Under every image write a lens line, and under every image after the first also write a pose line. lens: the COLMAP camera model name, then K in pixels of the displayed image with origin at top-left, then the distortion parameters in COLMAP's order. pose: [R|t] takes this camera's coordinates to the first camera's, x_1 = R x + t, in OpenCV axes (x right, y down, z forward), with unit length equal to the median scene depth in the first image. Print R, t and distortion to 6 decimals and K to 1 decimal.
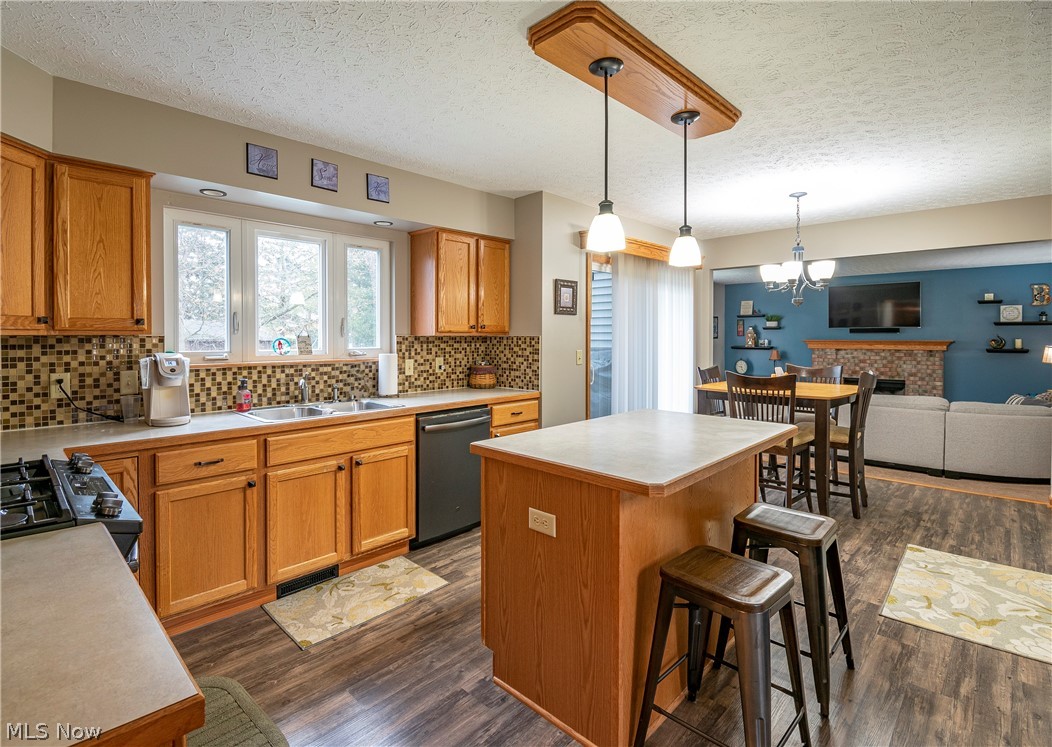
lens RADIAL K [[501.3, 0, 462.6], [0, 501.3, 339.9], [0, 0, 1]] dist [-0.033736, -0.004118]
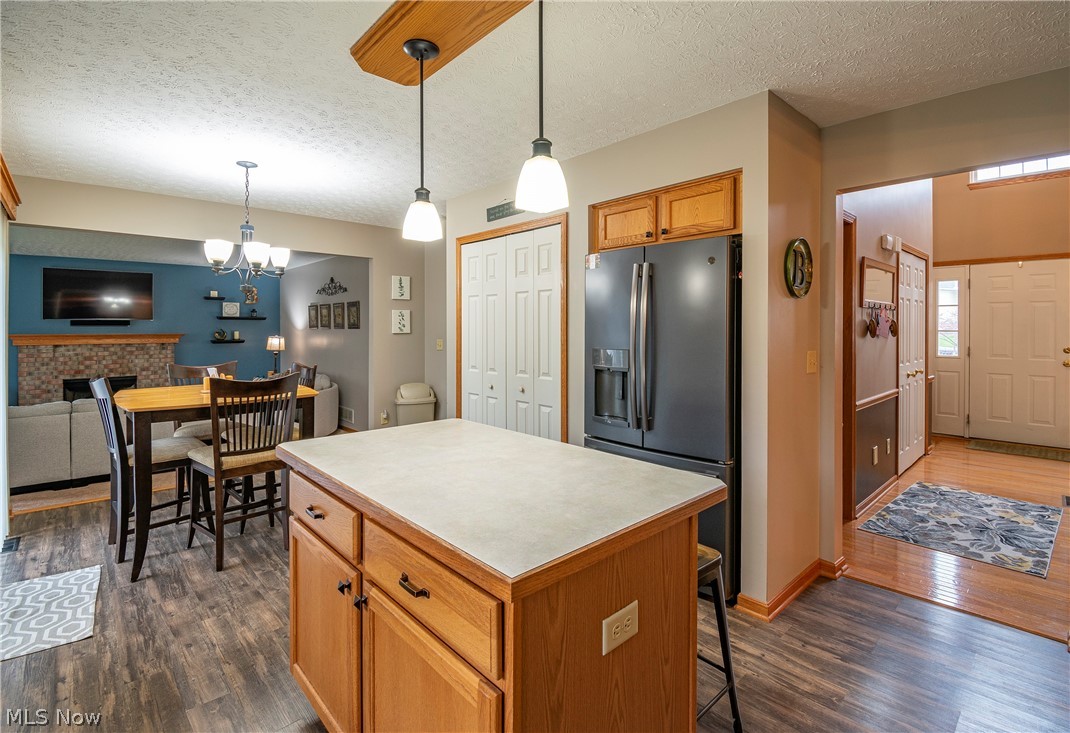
lens RADIAL K [[493.7, 0, 575.4], [0, 493.7, 325.7], [0, 0, 1]] dist [-0.024440, -0.006813]
pose [[-0.069094, 0.004261, 0.997601, -0.087771], [0.010451, 0.999939, -0.003547, -0.002360], [-0.997555, 0.010180, -0.069134, 0.213802]]
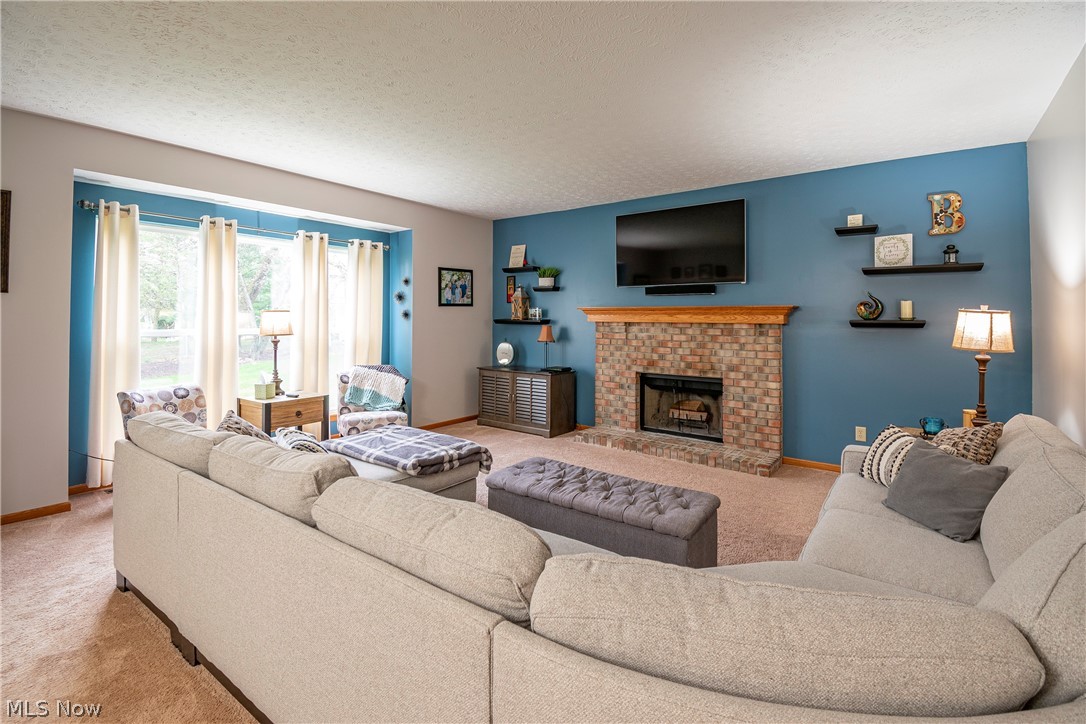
lens RADIAL K [[487.5, 0, 552.7], [0, 487.5, 316.5], [0, 0, 1]] dist [0.005654, -0.011092]
pose [[0.979137, 0.005093, 0.203135, 0.618233], [-0.002853, 0.999932, -0.011320, 0.019807], [-0.203179, 0.010505, 0.979085, 0.502728]]
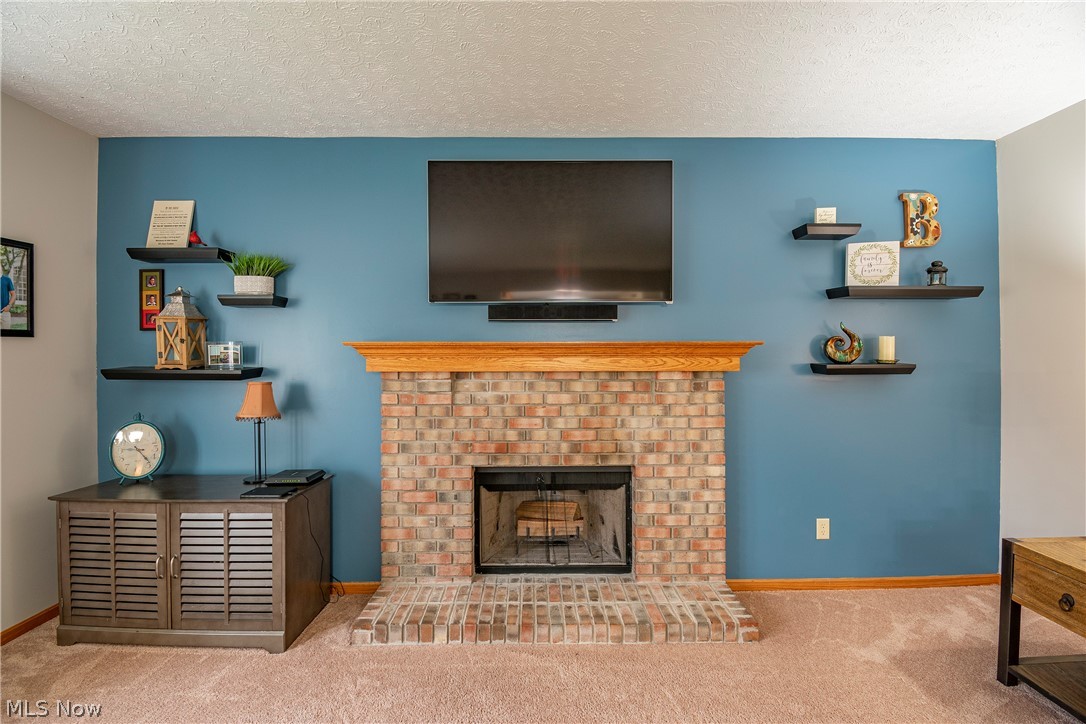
lens RADIAL K [[487.5, 0, 540.8], [0, 487.5, 356.1], [0, 0, 1]] dist [0.005654, -0.011092]
pose [[0.671353, -0.003116, 0.741131, 0.640602], [0.008811, 0.999954, -0.003777, 0.011295], [-0.741086, 0.009066, 0.671349, 0.842890]]
